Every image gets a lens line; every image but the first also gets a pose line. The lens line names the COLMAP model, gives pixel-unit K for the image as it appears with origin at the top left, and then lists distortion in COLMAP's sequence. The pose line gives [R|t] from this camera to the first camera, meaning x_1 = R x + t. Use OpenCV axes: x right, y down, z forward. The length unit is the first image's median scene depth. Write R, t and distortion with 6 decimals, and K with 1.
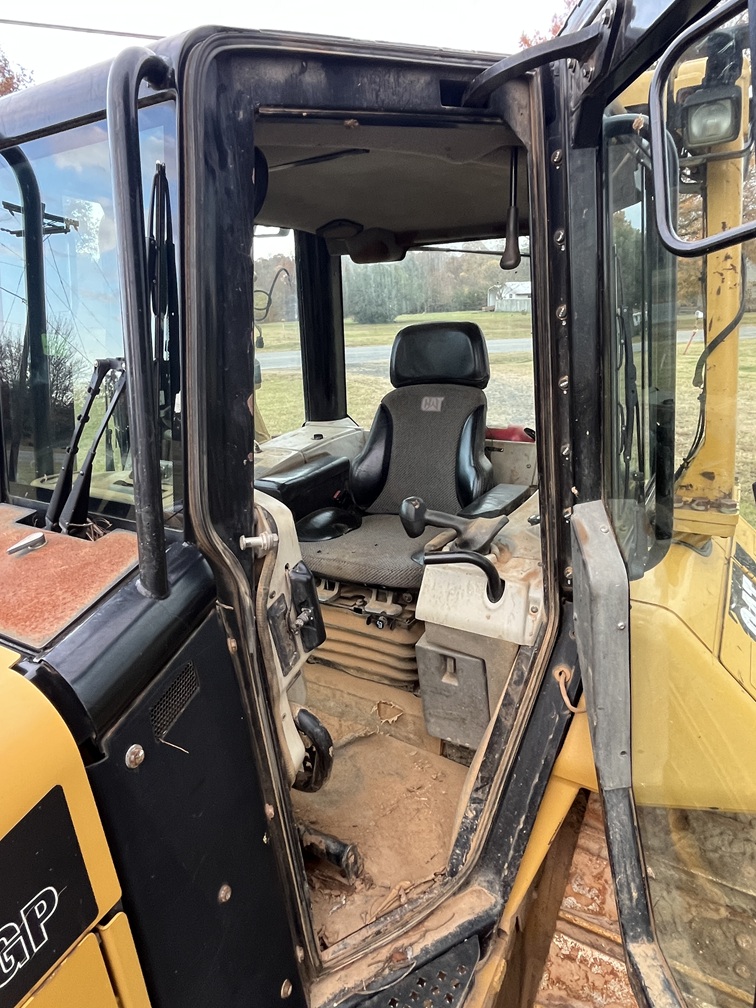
lens RADIAL K [[611.7, 0, 374.0], [0, 611.7, 503.2], [0, 0, 1]] dist [0.003416, -0.000490]
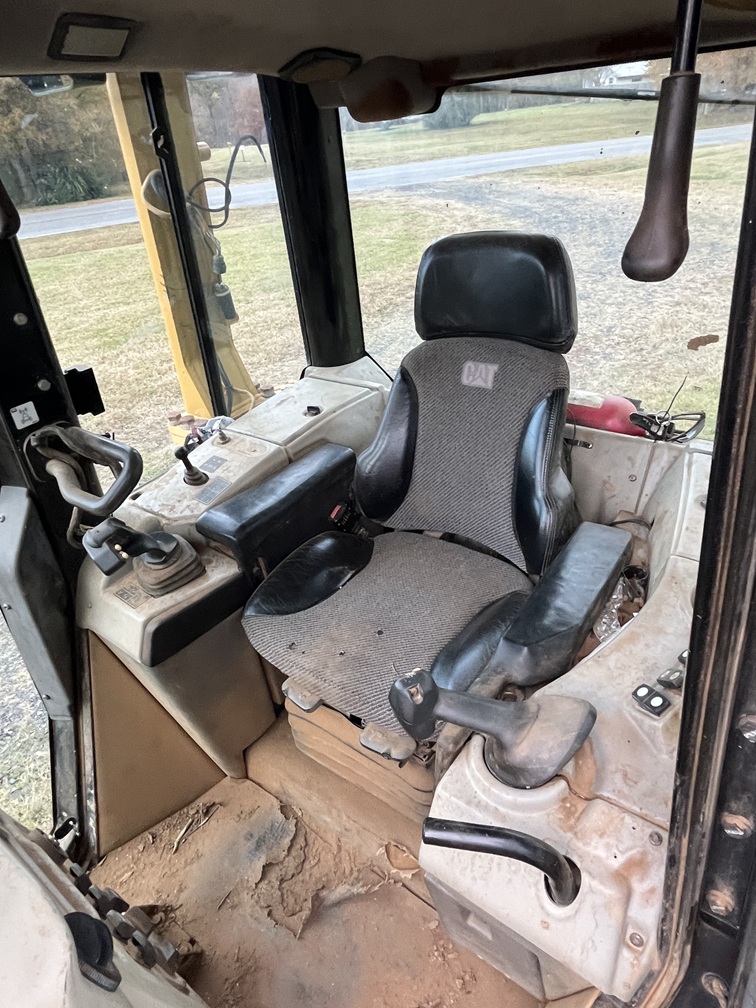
lens RADIAL K [[611.7, 0, 377.5], [0, 611.7, 498.1], [0, 0, 1]] dist [0.003416, -0.000490]
pose [[0.993698, 0.004946, -0.111983, 0.087435], [0.023718, 0.967127, 0.253186, -0.281415], [0.109554, -0.254247, 0.960914, 0.498365]]
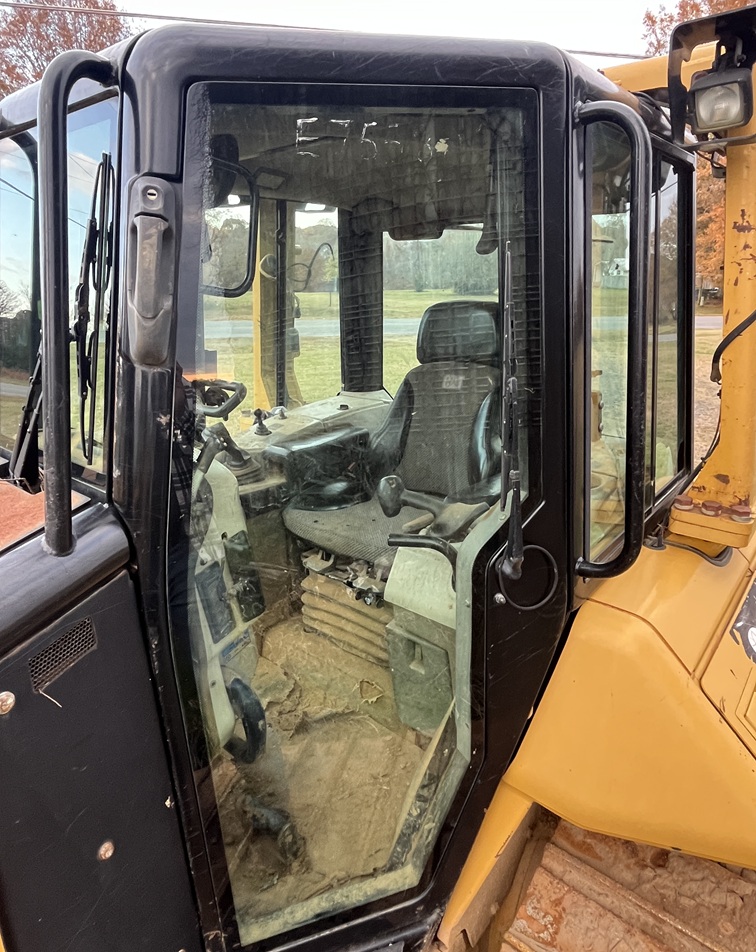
lens RADIAL K [[612.5, 0, 372.9], [0, 612.5, 443.0], [0, 0, 1]] dist [-0.000325, -0.001456]
pose [[0.985950, 0.074008, -0.149750, 0.171281], [-0.080734, 0.995959, -0.039337, -0.020656], [0.146234, 0.050875, 0.987941, 0.013246]]
